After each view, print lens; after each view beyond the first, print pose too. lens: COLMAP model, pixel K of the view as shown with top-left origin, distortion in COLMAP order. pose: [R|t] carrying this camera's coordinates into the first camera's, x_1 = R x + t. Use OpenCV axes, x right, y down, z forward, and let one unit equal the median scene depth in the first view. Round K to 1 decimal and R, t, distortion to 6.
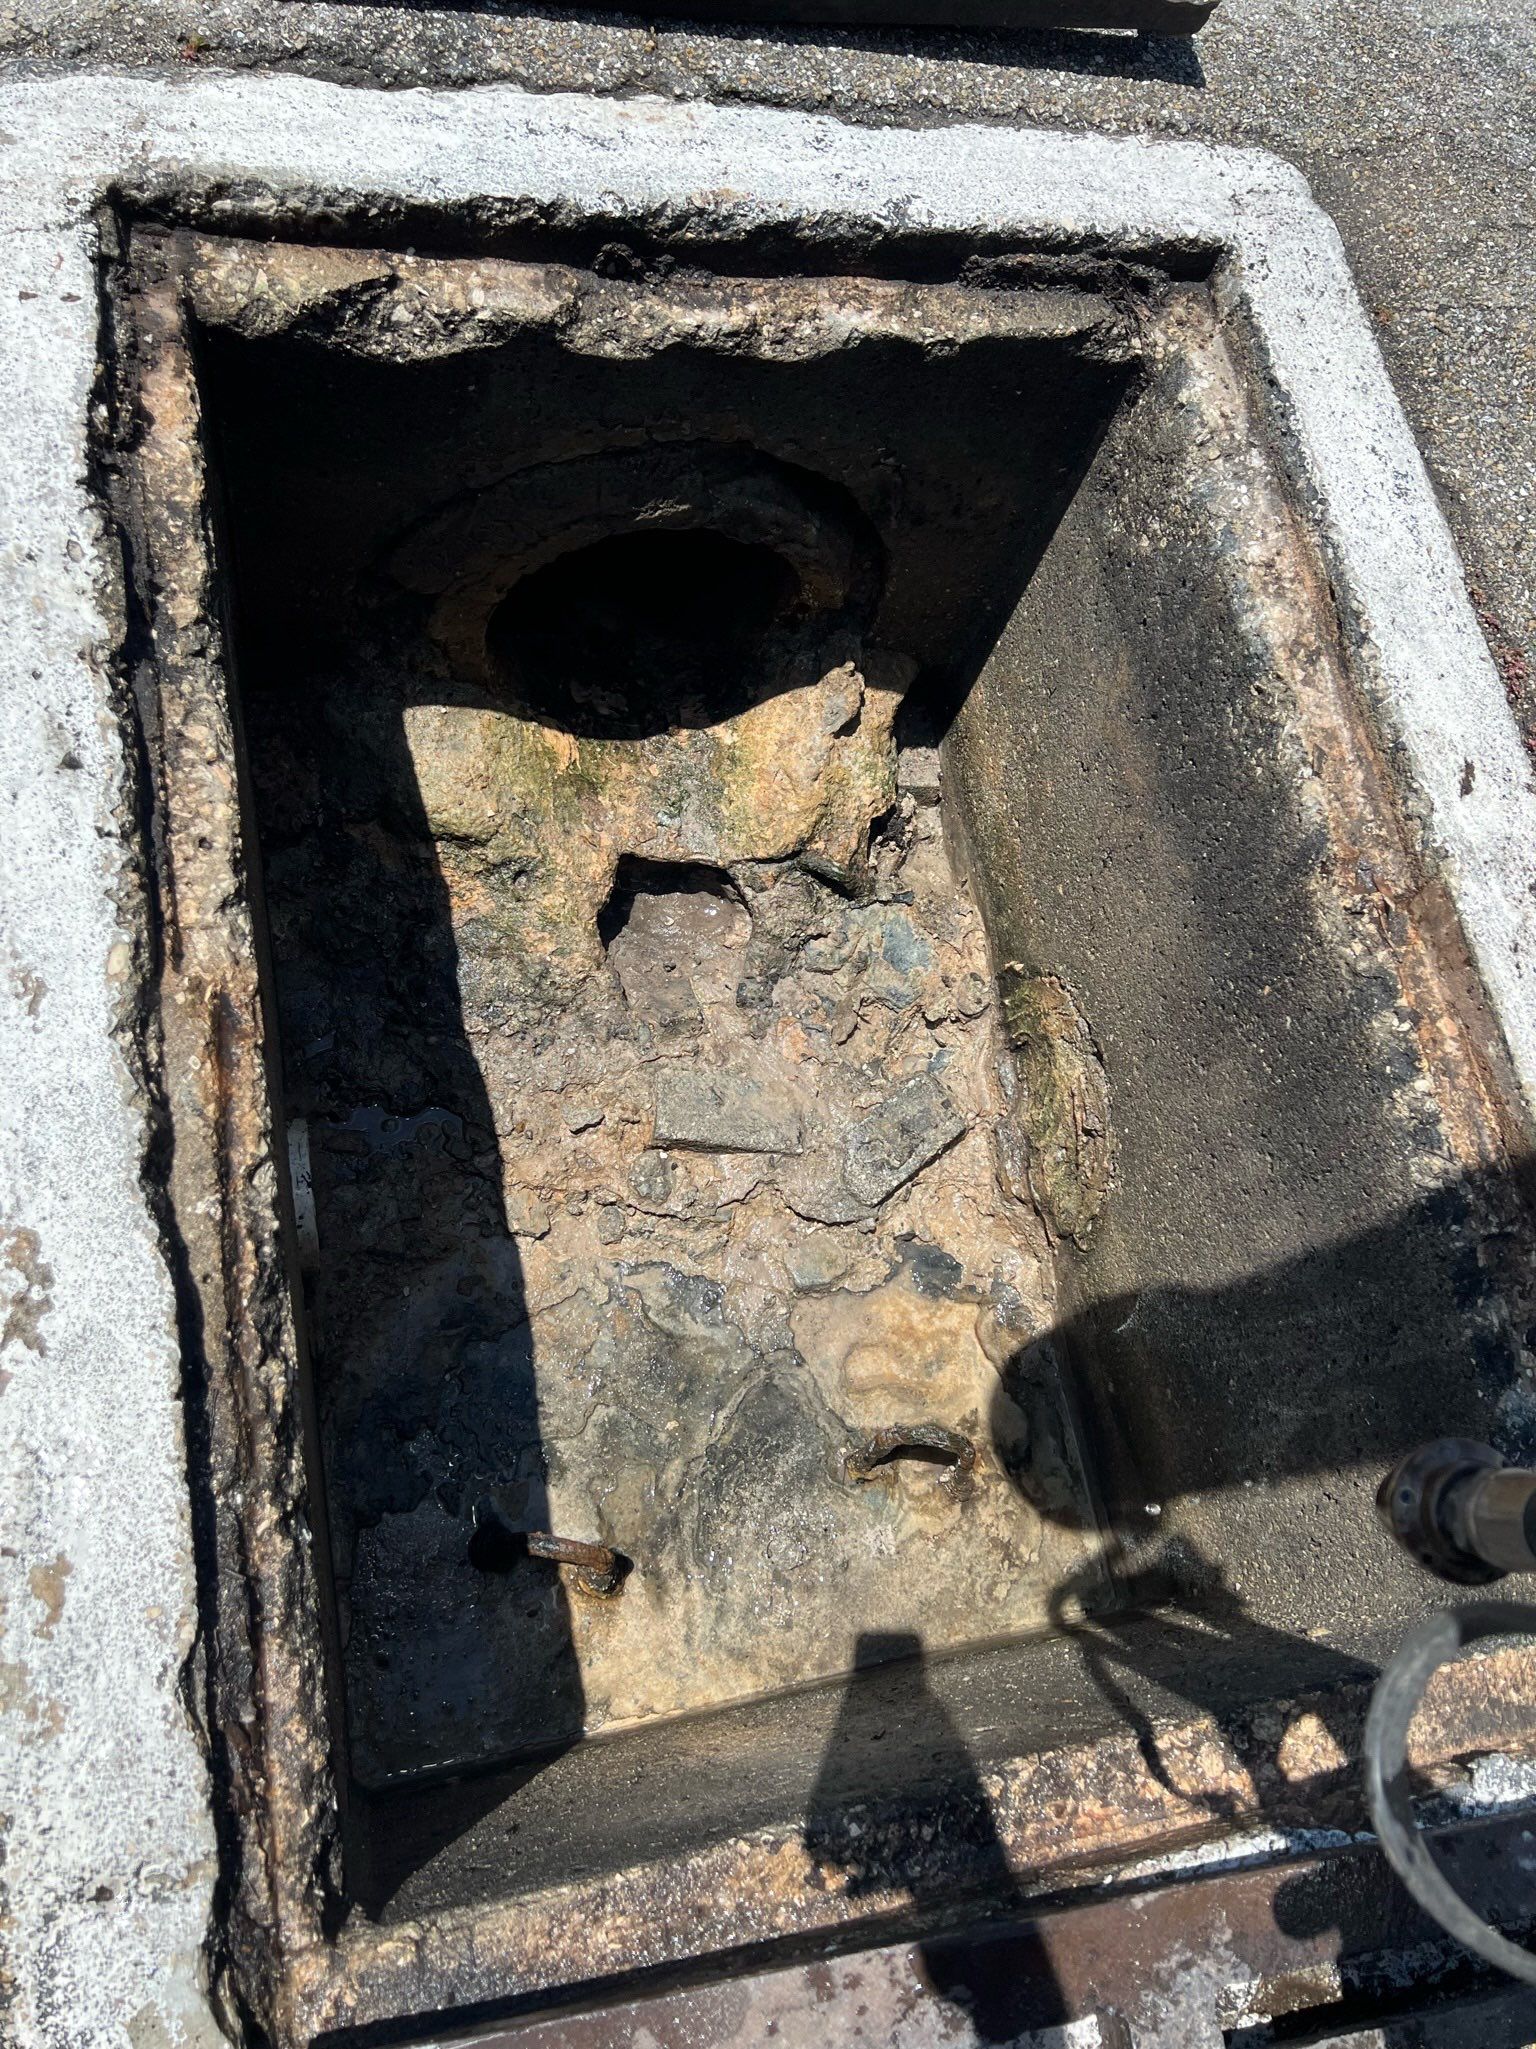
lens RADIAL K [[1564.3, 0, 766.6], [0, 1564.3, 1035.7], [0, 0, 1]] dist [0.048395, -0.044466]
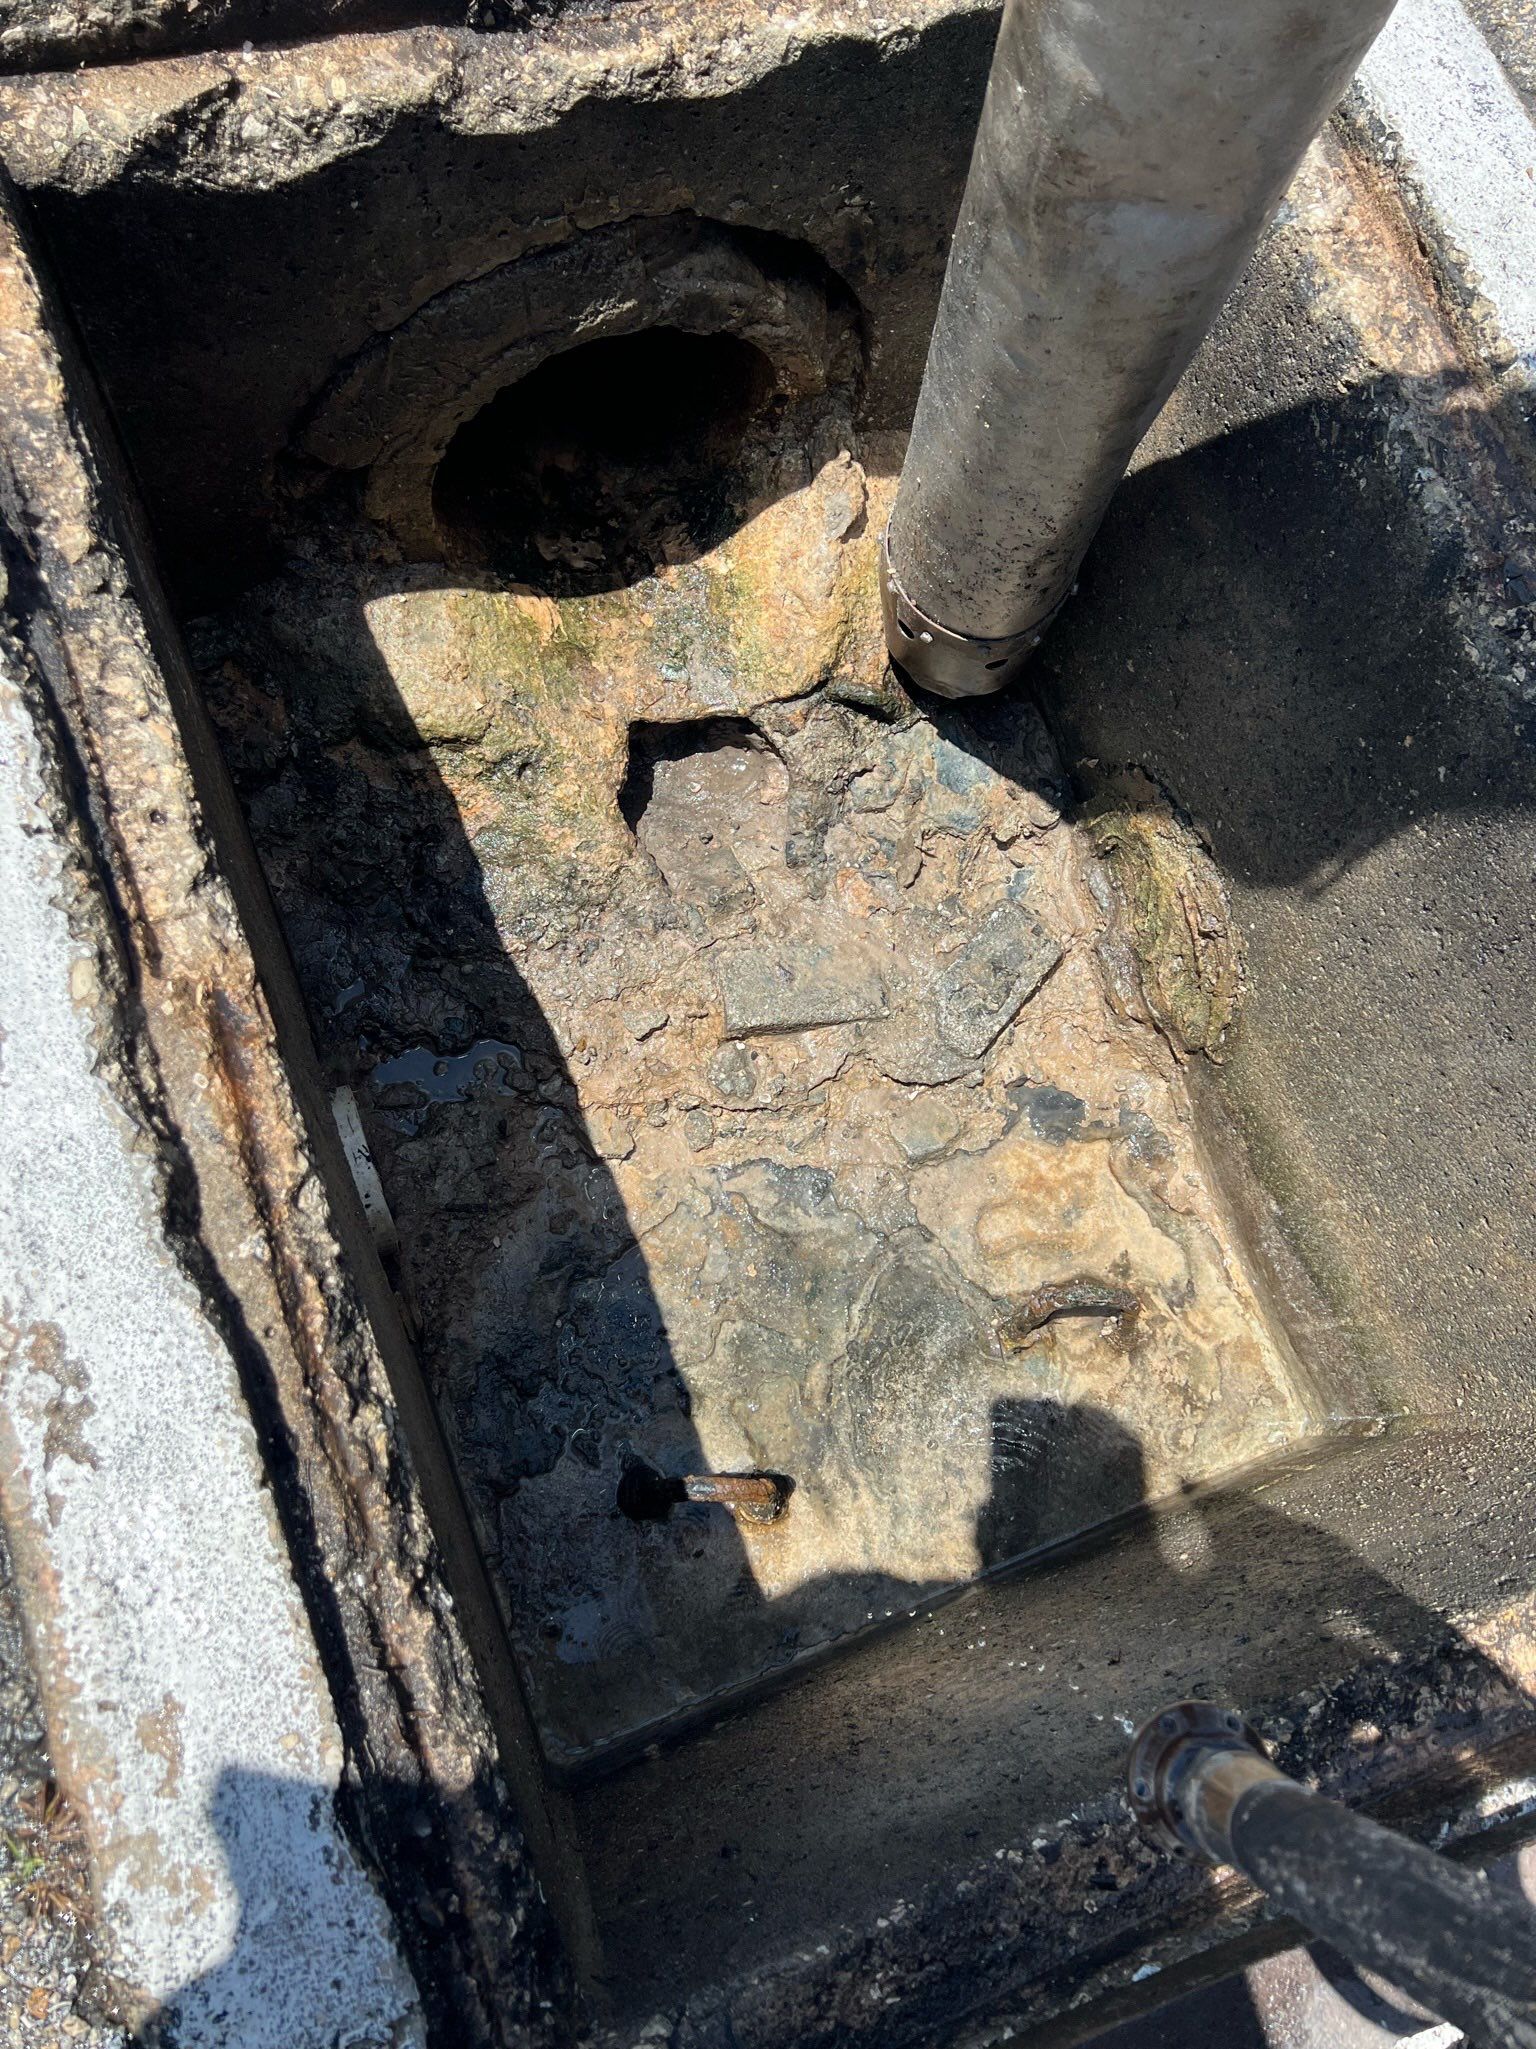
lens RADIAL K [[1568.3, 0, 759.2], [0, 1568.3, 1022.2], [0, 0, 1]] dist [0.057718, -0.064633]
pose [[0.982318, -0.183289, -0.038152, -0.026512], [0.186155, 0.977932, 0.094848, -0.030527], [0.019926, -0.100273, 0.994760, 0.138047]]
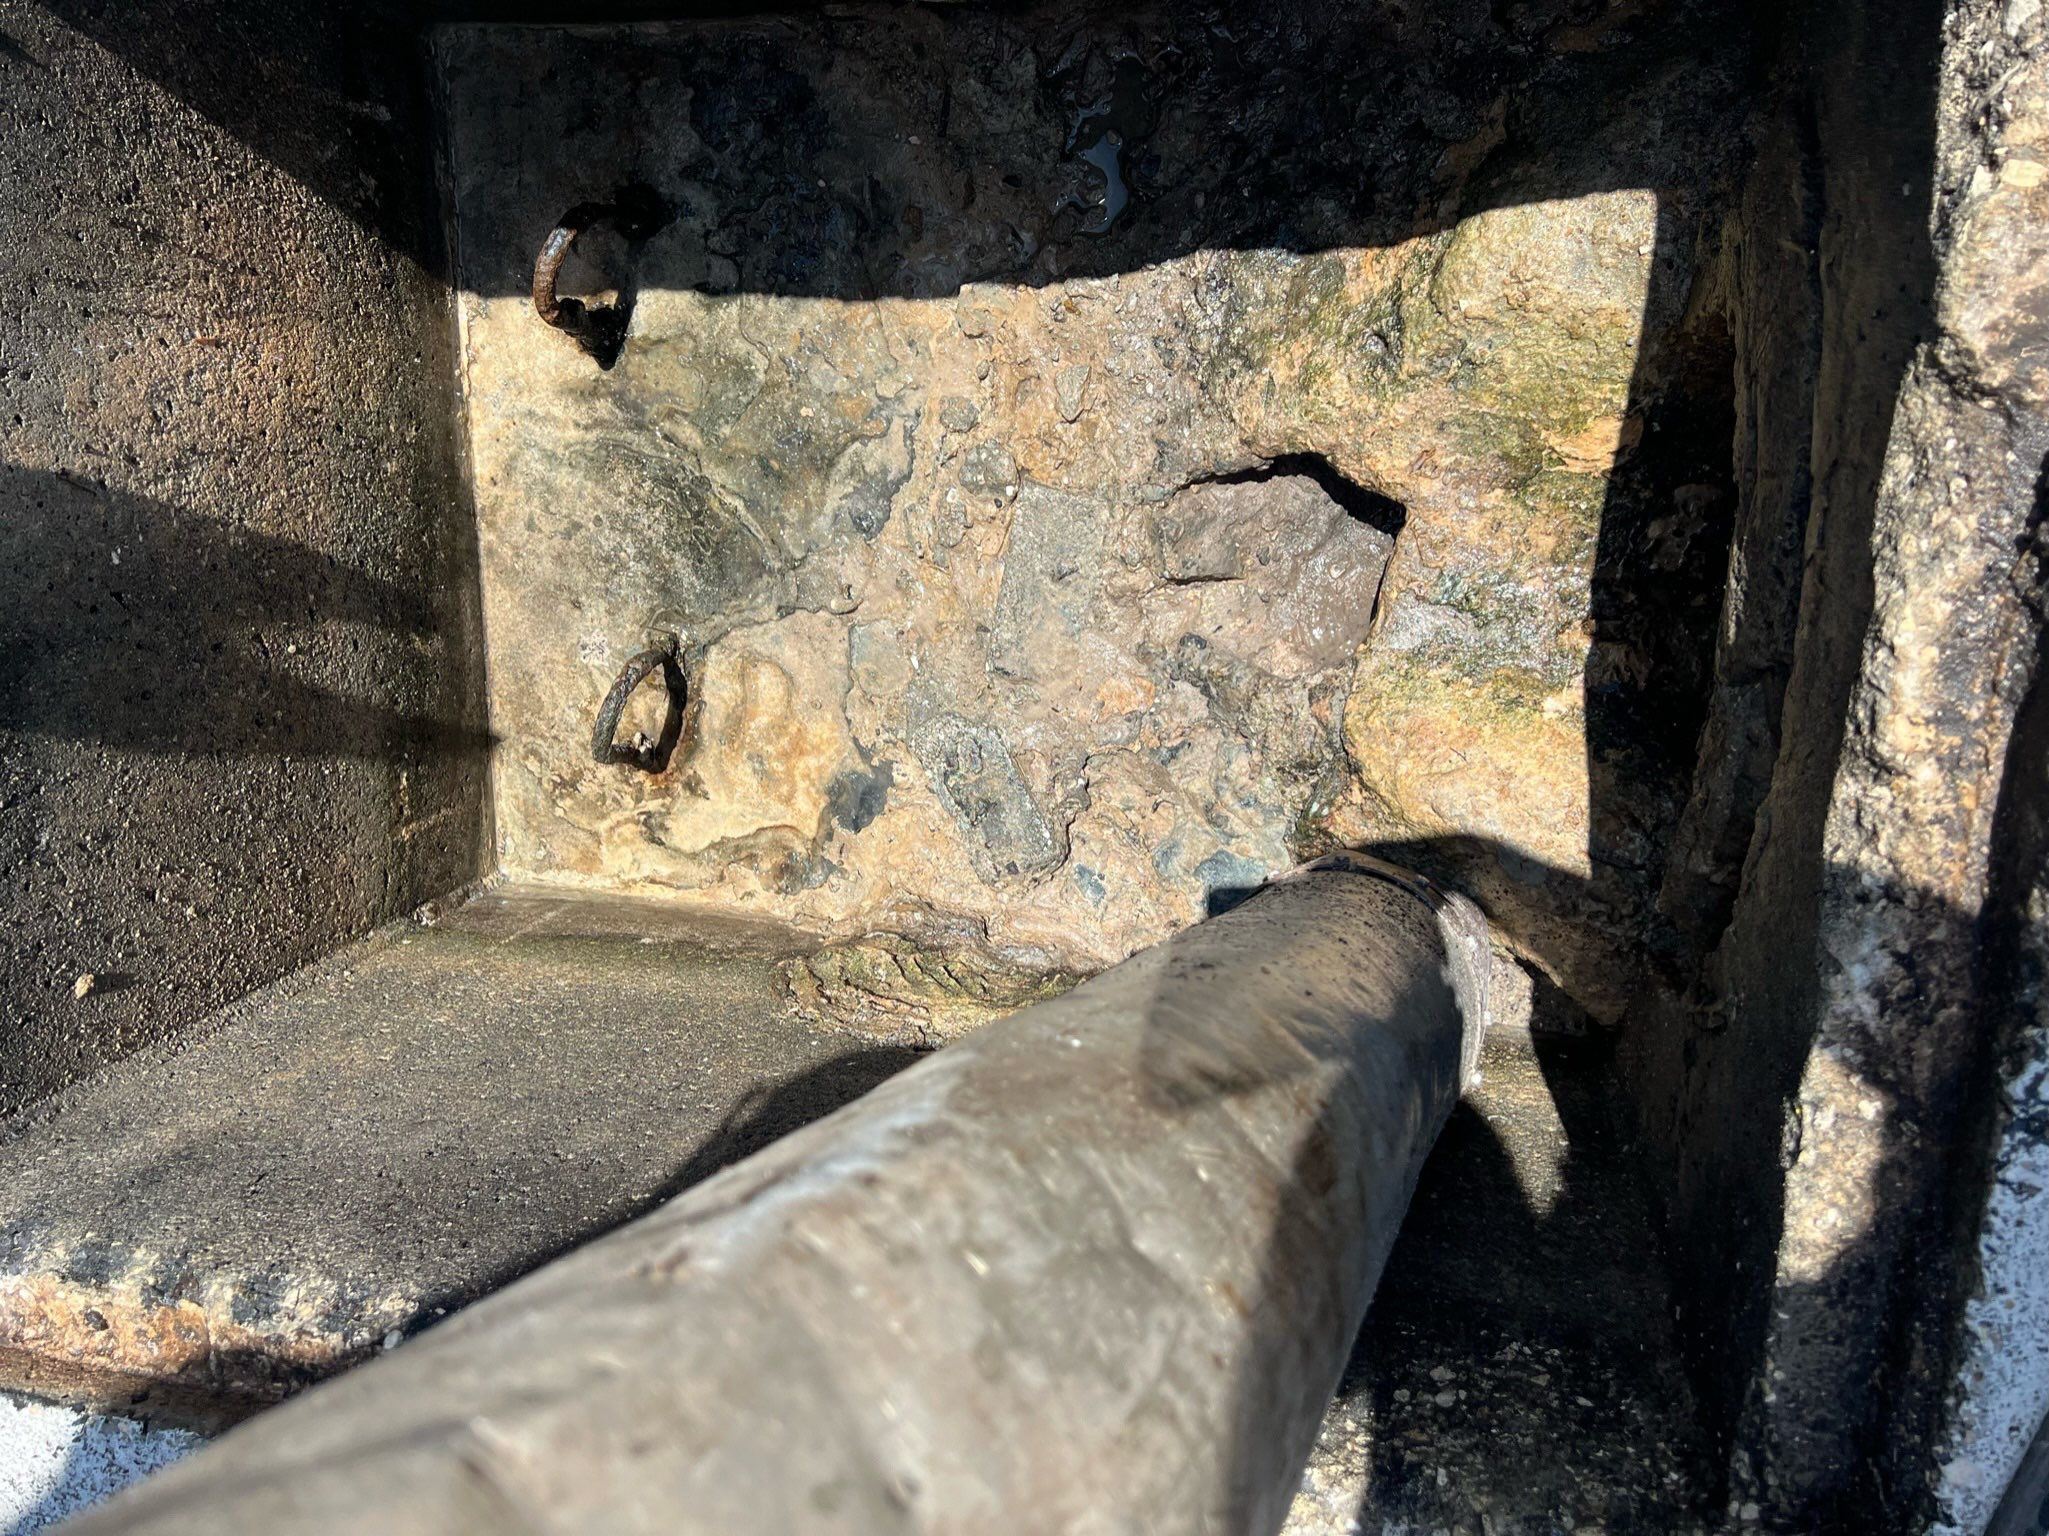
lens RADIAL K [[1572.6, 0, 1027.0], [0, 1572.6, 780.9], [0, 0, 1]] dist [0.003336, -0.007326]
pose [[-0.262745, 0.963400, 0.053154, 0.044257], [-0.828035, -0.253421, 0.500136, -0.522805], [0.495301, 0.087395, 0.864314, 0.489177]]
